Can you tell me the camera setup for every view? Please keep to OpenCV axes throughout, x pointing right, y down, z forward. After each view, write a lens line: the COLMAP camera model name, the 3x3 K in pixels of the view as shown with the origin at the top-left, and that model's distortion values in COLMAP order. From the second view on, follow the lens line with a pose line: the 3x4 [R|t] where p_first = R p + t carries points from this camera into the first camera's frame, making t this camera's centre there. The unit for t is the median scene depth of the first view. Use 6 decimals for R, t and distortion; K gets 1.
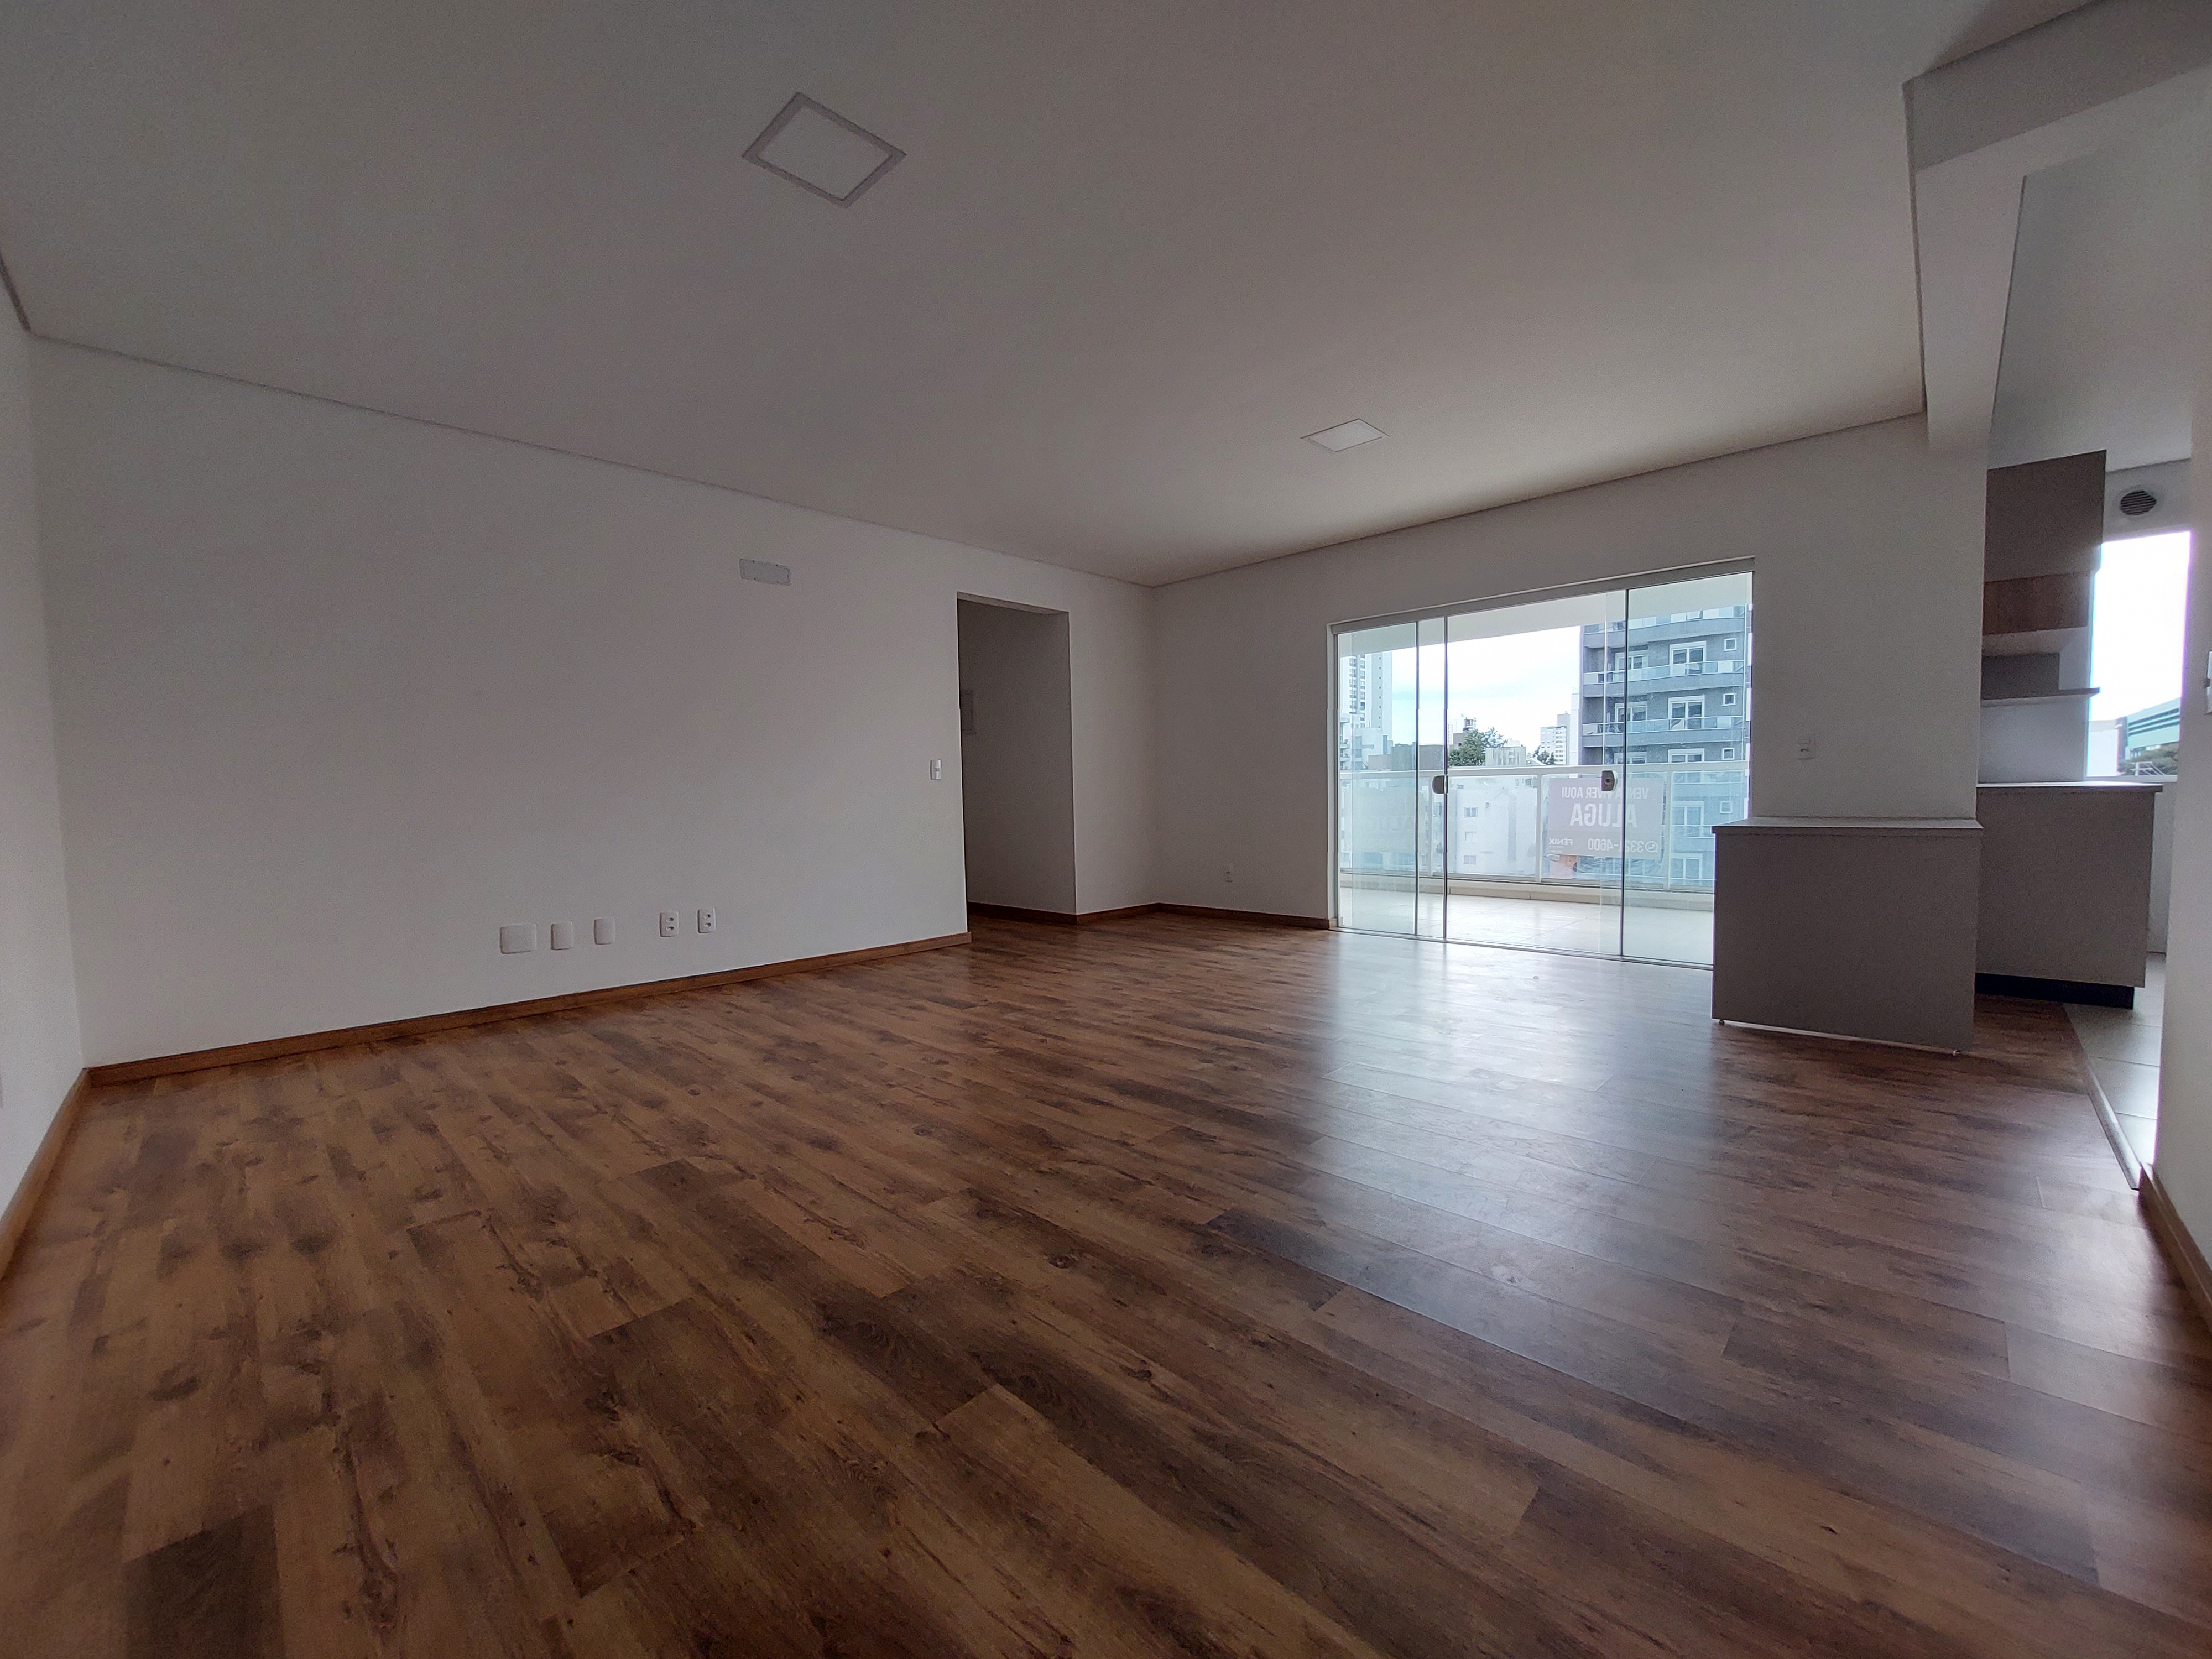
lens RADIAL K [[881.9, 0, 1106.3], [0, 881.9, 837.8], [0, 0, 1]] dist [-0.025511, 0.005494]
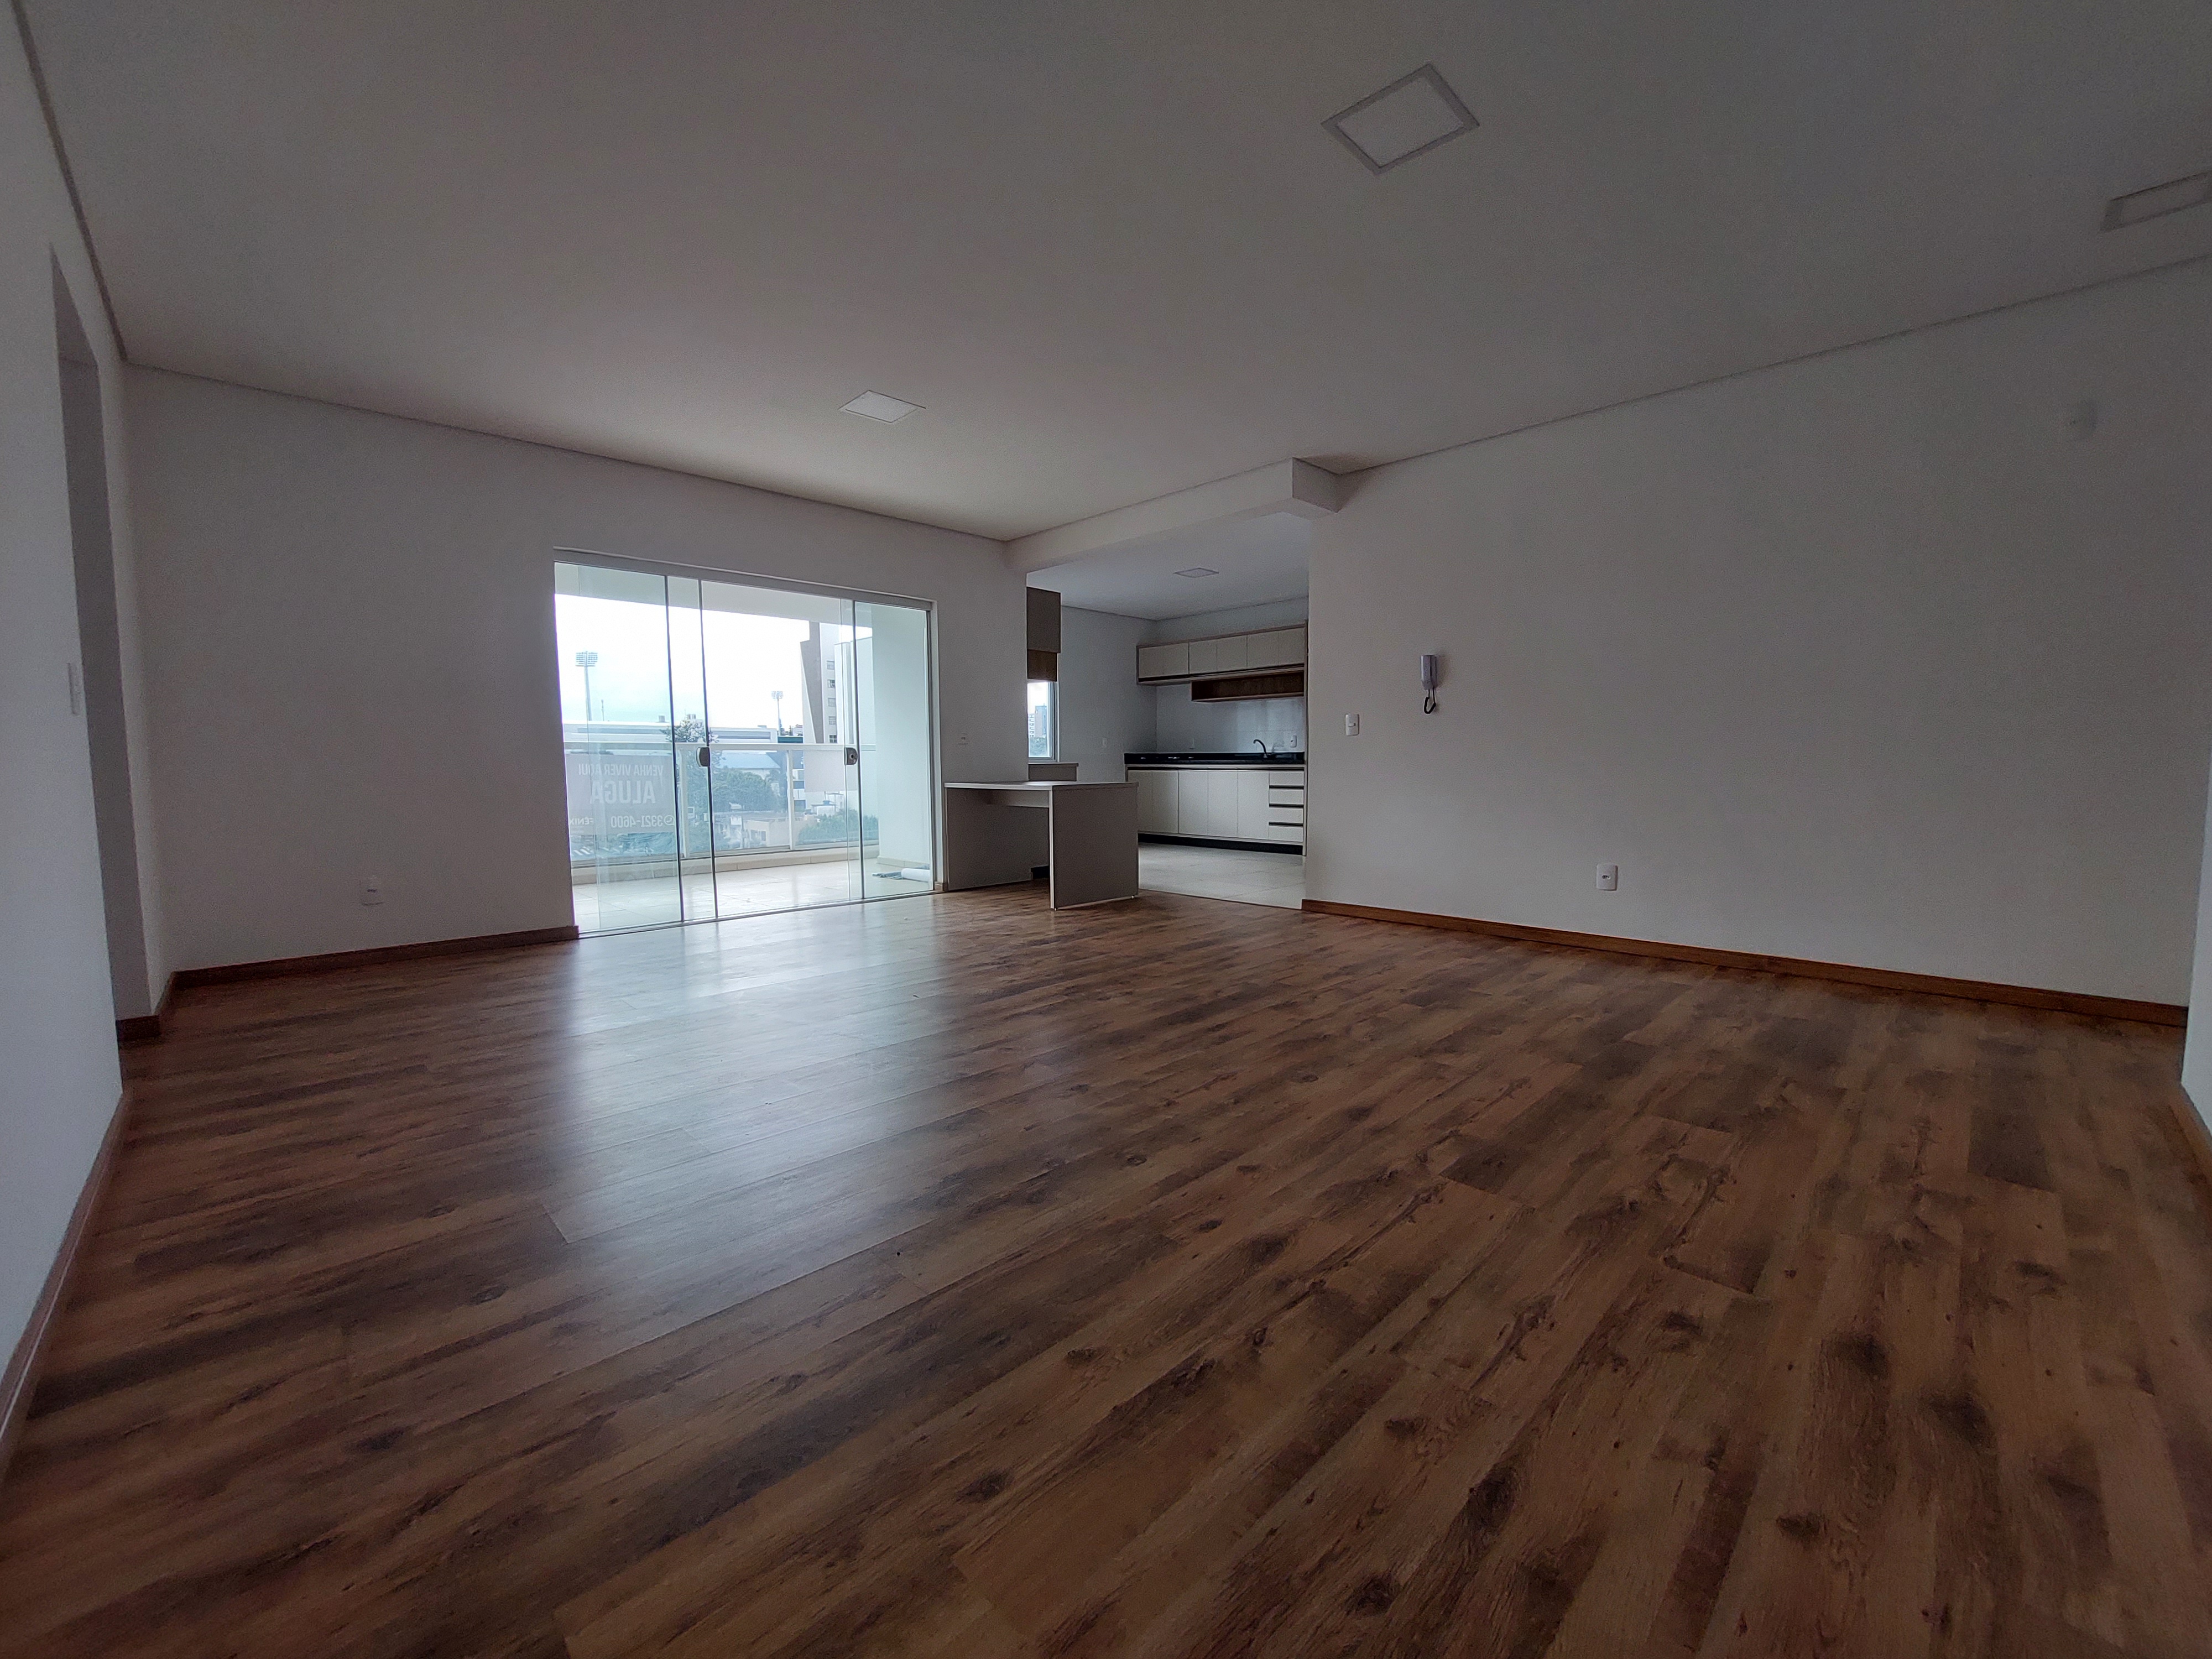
lens RADIAL K [[881.9, 0, 1106.3], [0, 881.9, 837.8], [0, 0, 1]] dist [-0.025511, 0.005494]
pose [[0.028750, -0.066819, 0.997351, -1.271034], [0.058763, 0.996151, 0.065045, -0.025181], [-0.997858, 0.056738, 0.032566, 1.239612]]
